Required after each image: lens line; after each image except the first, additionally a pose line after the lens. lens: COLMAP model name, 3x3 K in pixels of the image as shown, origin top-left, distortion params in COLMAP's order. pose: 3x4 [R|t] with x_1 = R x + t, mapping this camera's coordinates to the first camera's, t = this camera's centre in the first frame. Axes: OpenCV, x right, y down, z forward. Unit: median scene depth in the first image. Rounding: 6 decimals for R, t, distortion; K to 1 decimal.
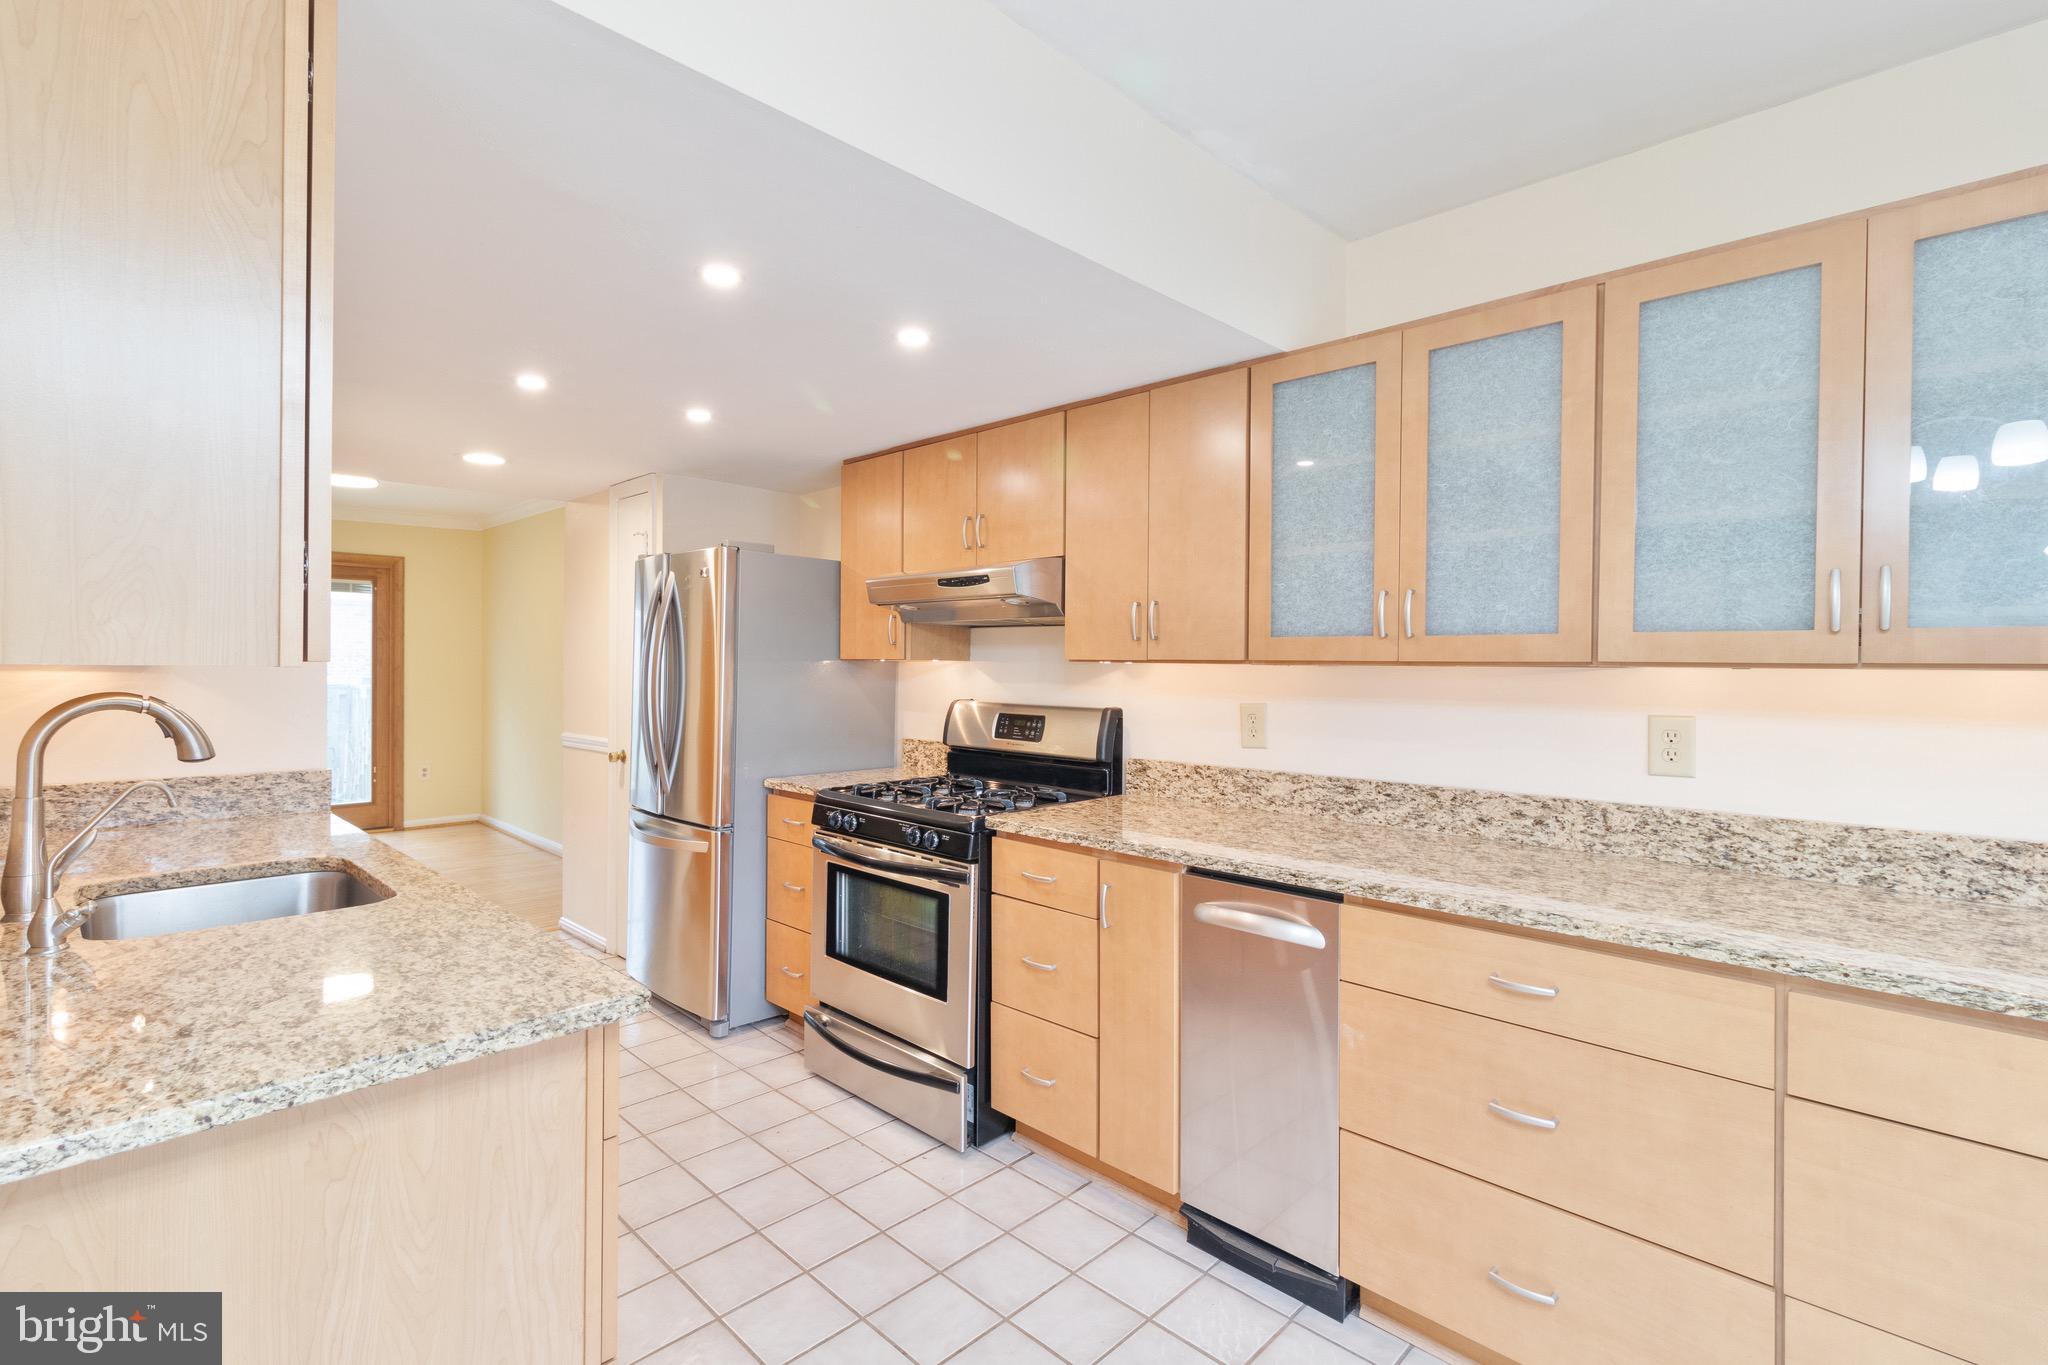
lens RADIAL K [[942.4, 0, 1023.0], [0, 942.4, 669.1], [0, 0, 1]] dist [0.000684, 0.001624]
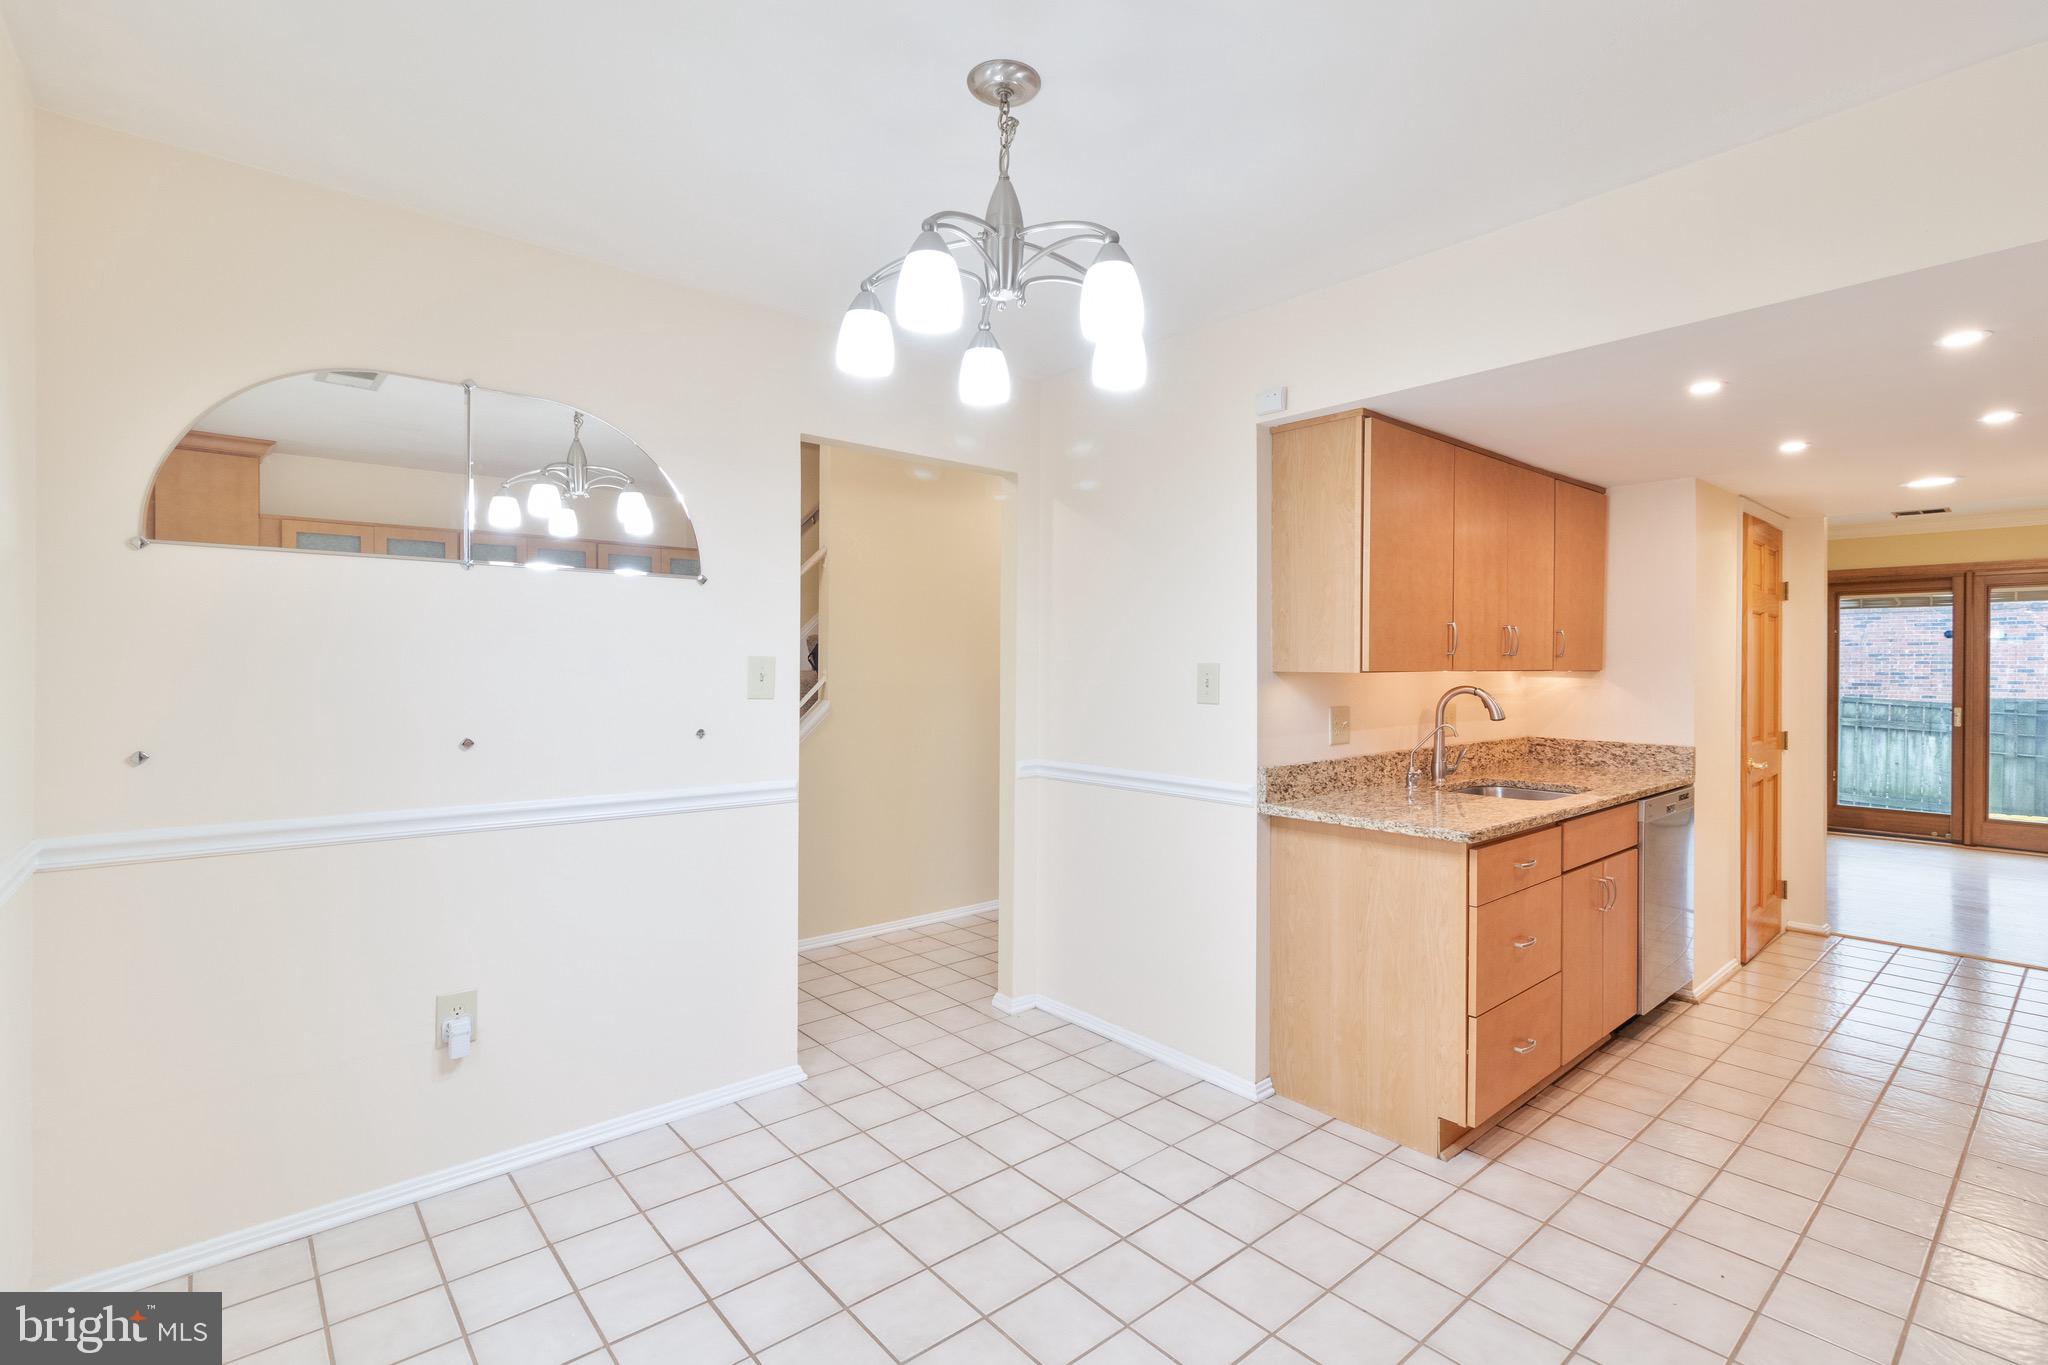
lens RADIAL K [[942.4, 0, 1023.8], [0, 942.4, 667.7], [0, 0, 1]] dist [0.000684, 0.001624]
pose [[-0.084694, -0.005597, -0.996391, 0.877916], [-0.009907, 0.999940, -0.004775, 0.002445], [0.996358, 0.009467, -0.084745, 0.110405]]
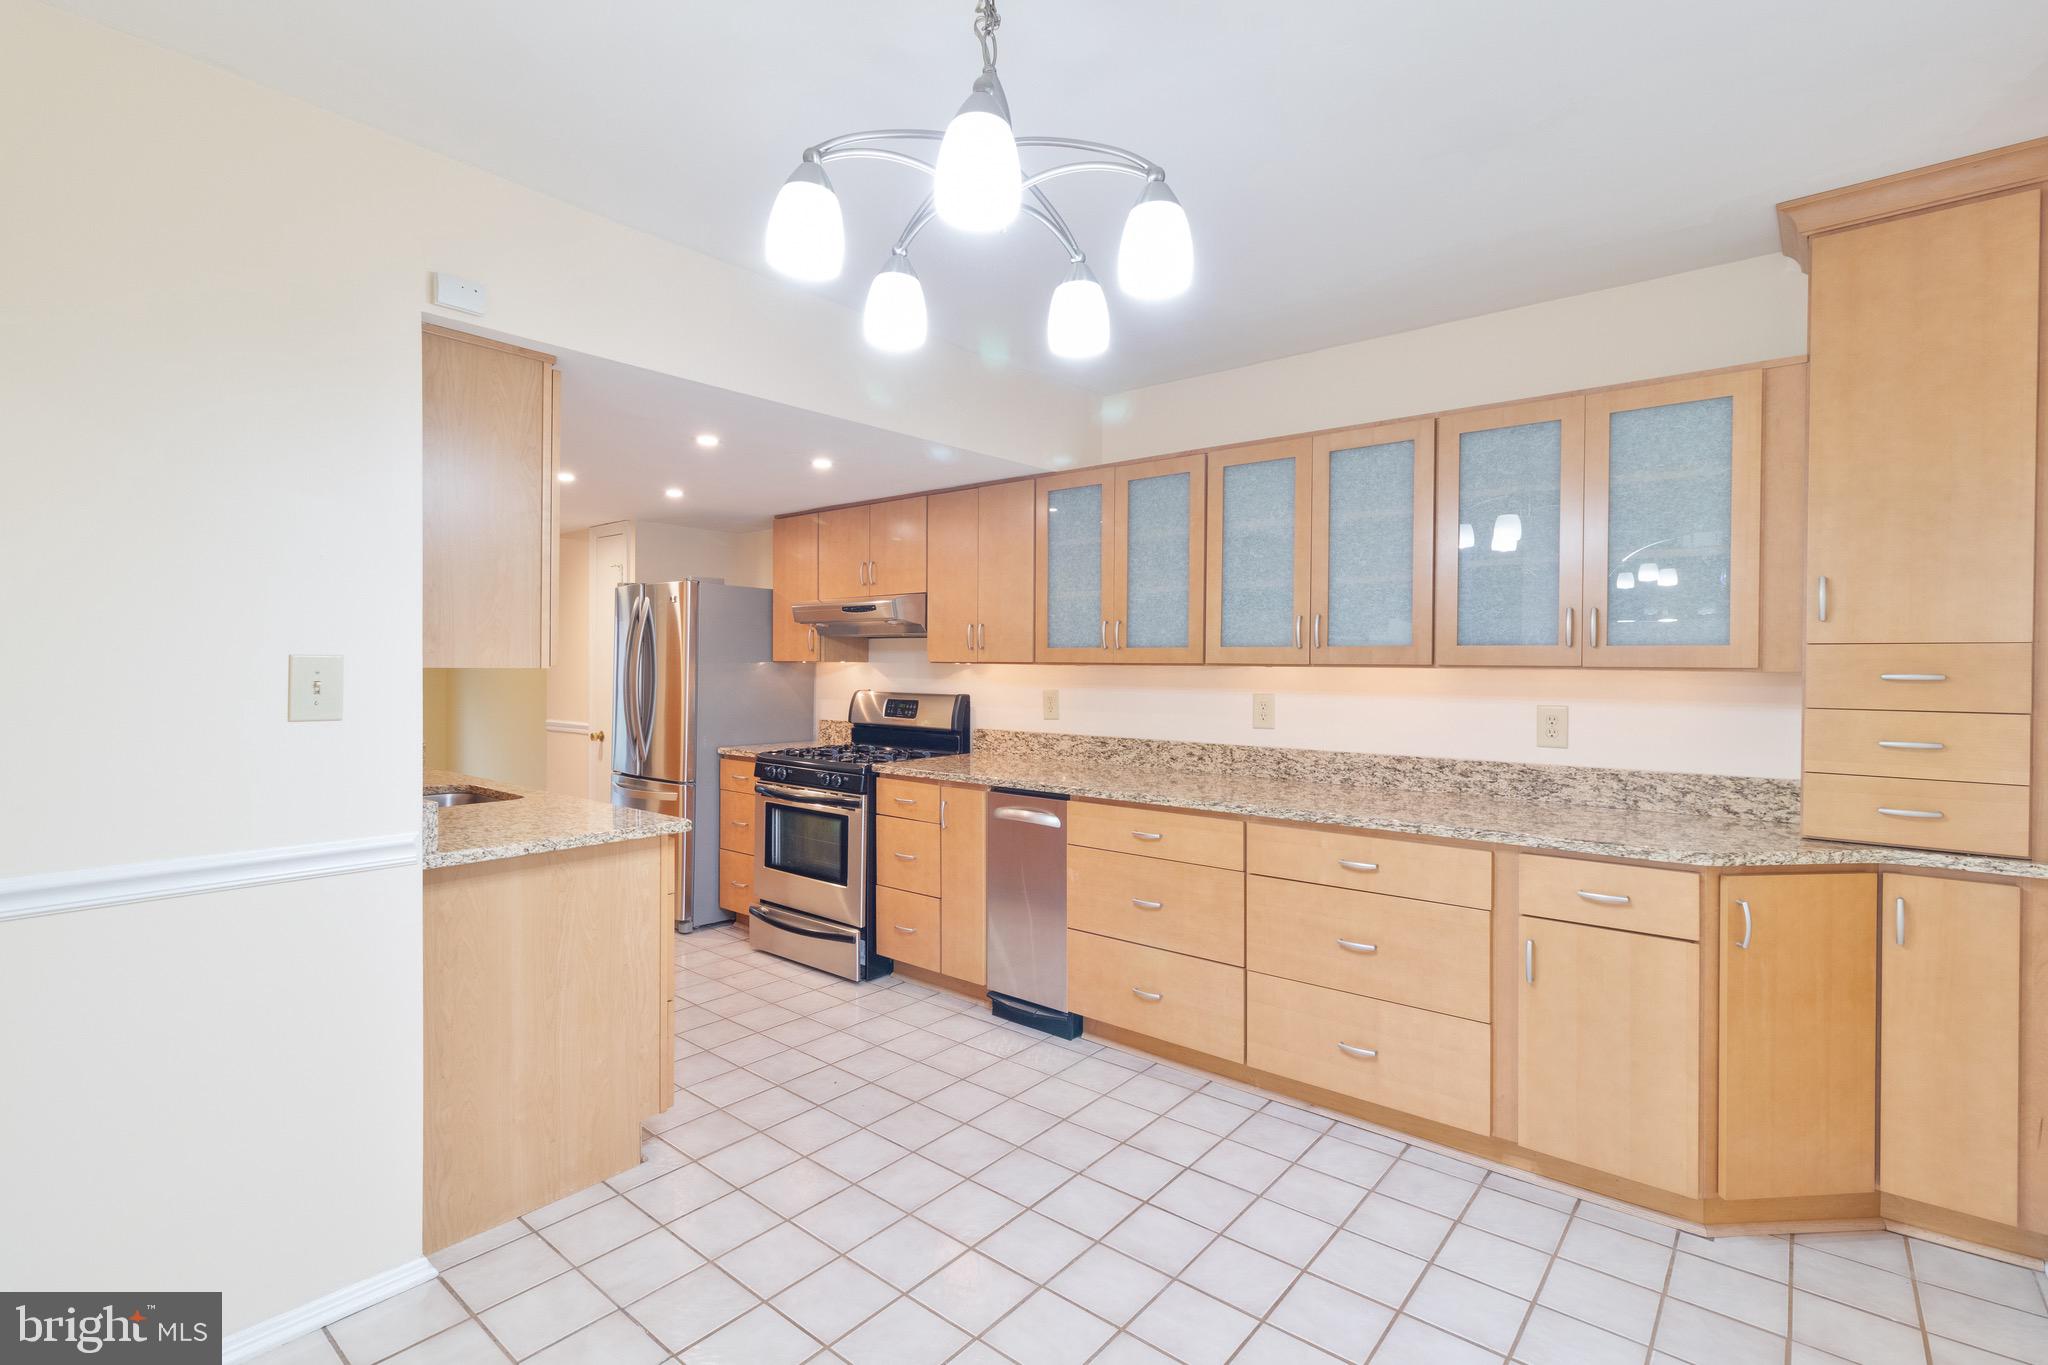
lens RADIAL K [[942.4, 0, 1022.1], [0, 942.4, 669.5], [0, 0, 1]] dist [0.000684, 0.001624]
pose [[0.996963, -0.002813, 0.077824, 0.092657], [0.002700, 0.999995, 0.001560, 0.000264], [-0.077828, -0.001345, 0.996966, -0.601166]]
